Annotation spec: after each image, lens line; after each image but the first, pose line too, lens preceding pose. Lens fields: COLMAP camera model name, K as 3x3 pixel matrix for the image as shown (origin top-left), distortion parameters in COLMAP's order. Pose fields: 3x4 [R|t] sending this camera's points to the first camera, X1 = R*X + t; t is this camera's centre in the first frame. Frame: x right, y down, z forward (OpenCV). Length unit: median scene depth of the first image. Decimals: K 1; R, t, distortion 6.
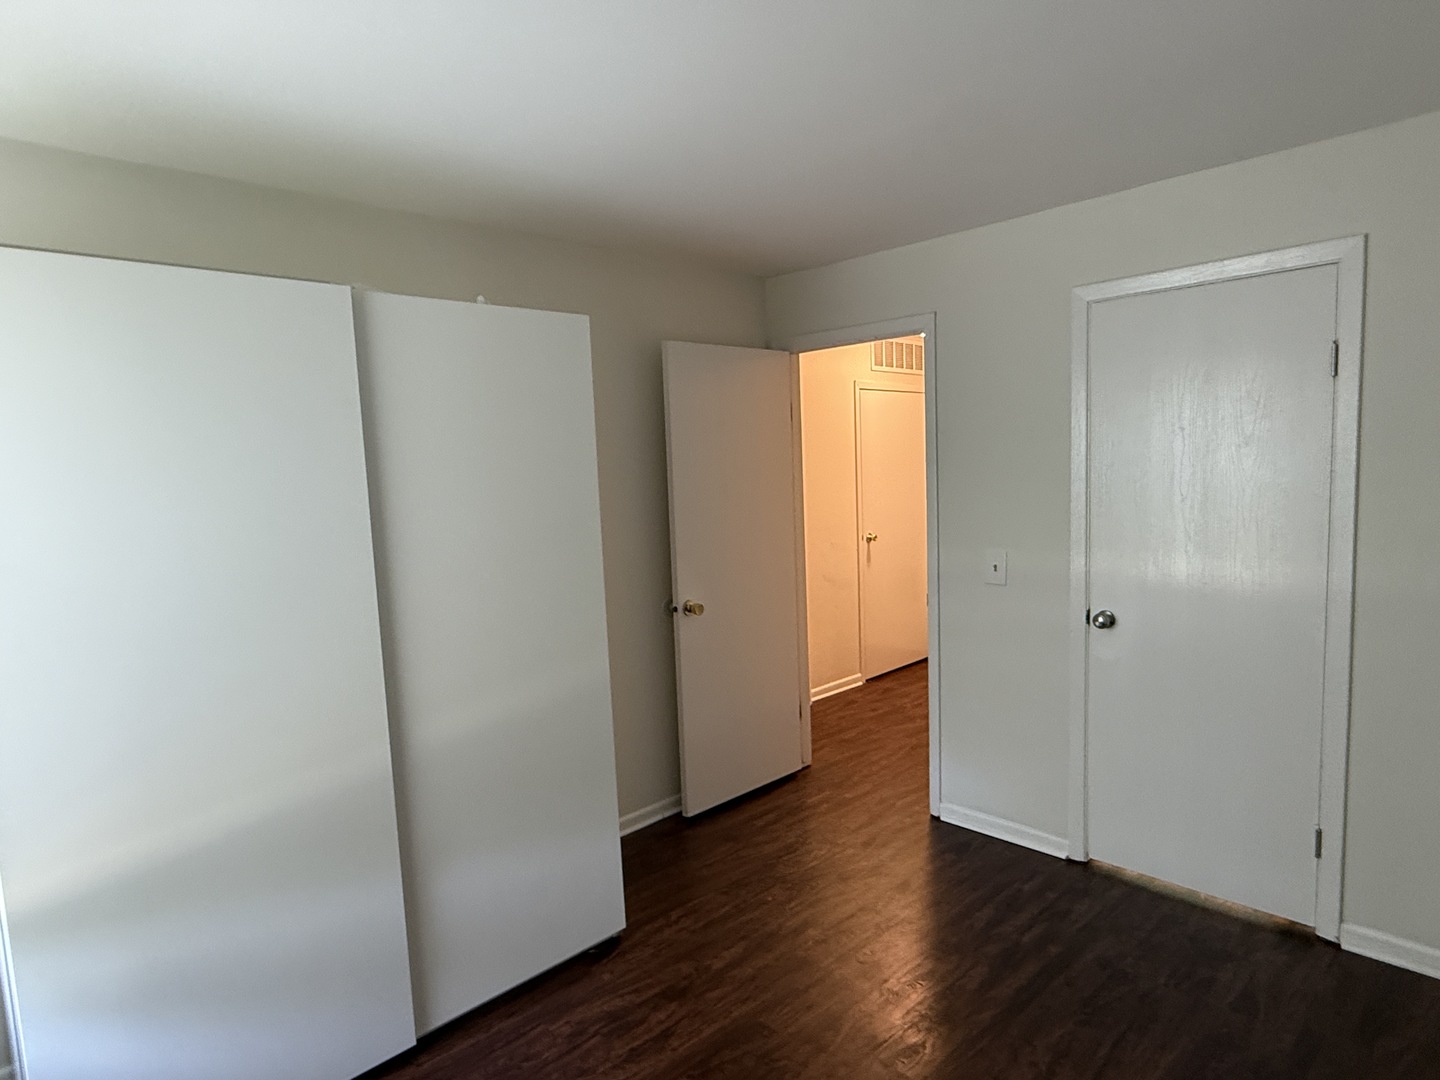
lens RADIAL K [[825.6, 0, 720.0], [0, 825.6, 540.0], [0, 0, 1]] dist [0.003257, 0.000864]
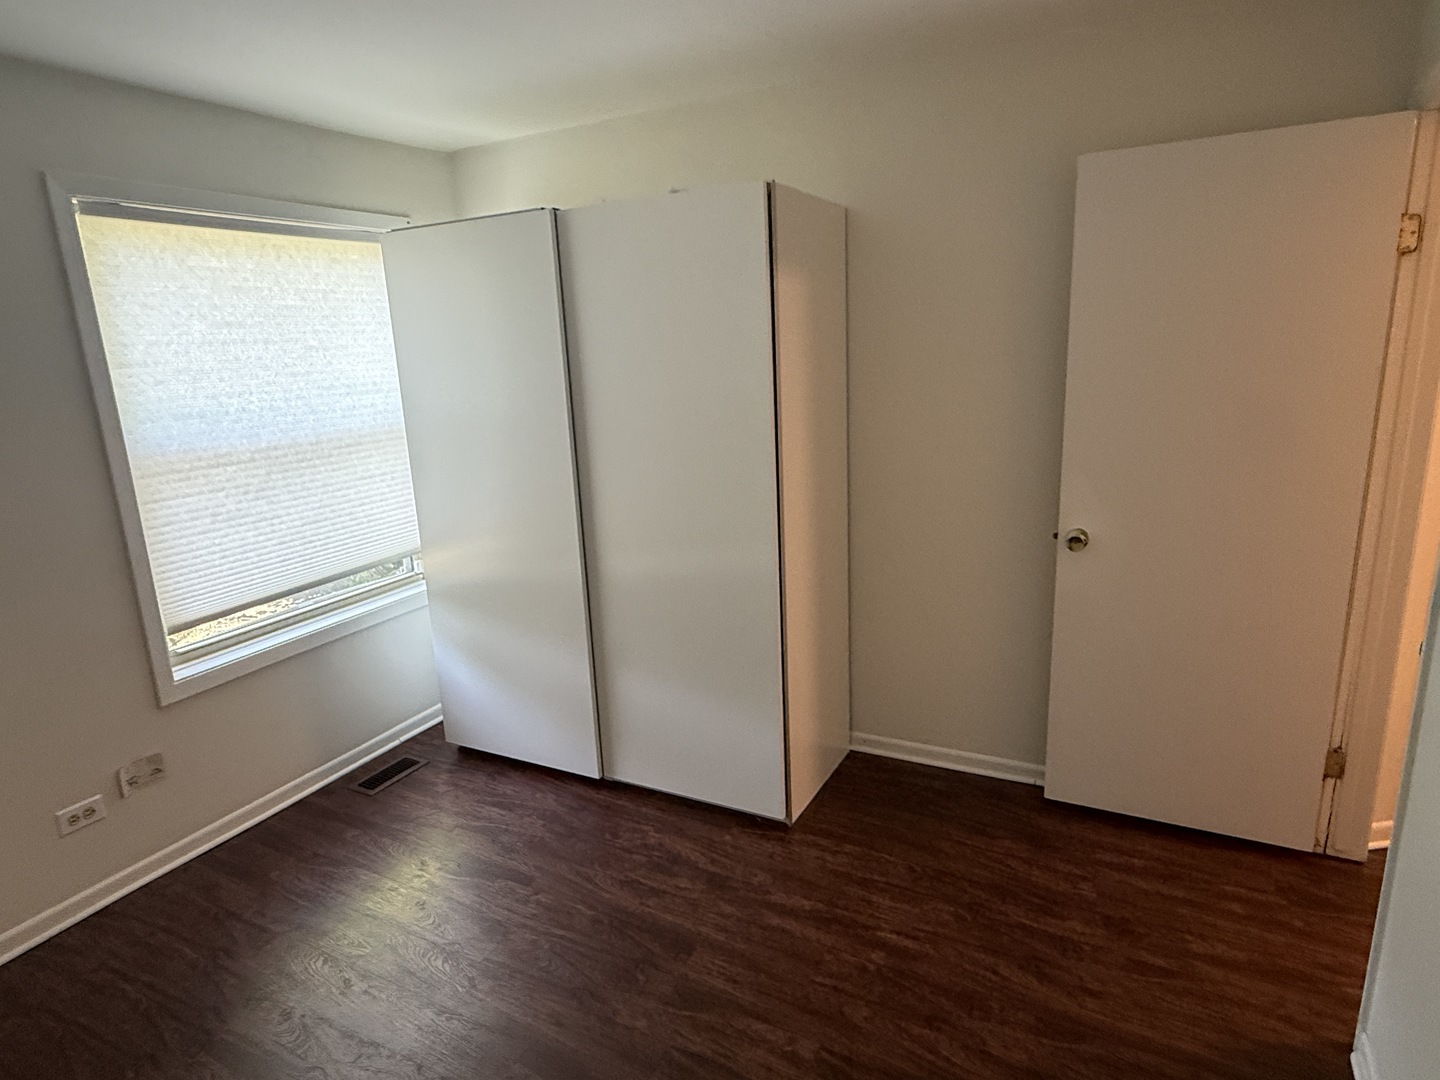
lens RADIAL K [[825.6, 0, 720.0], [0, 825.6, 540.0], [0, 0, 1]] dist [0.003257, 0.000864]
pose [[0.321518, 0.246871, -0.914156, 0.710031], [-0.059459, 0.968774, 0.240709, -0.100312], [0.945035, -0.023038, 0.326157, 0.619124]]
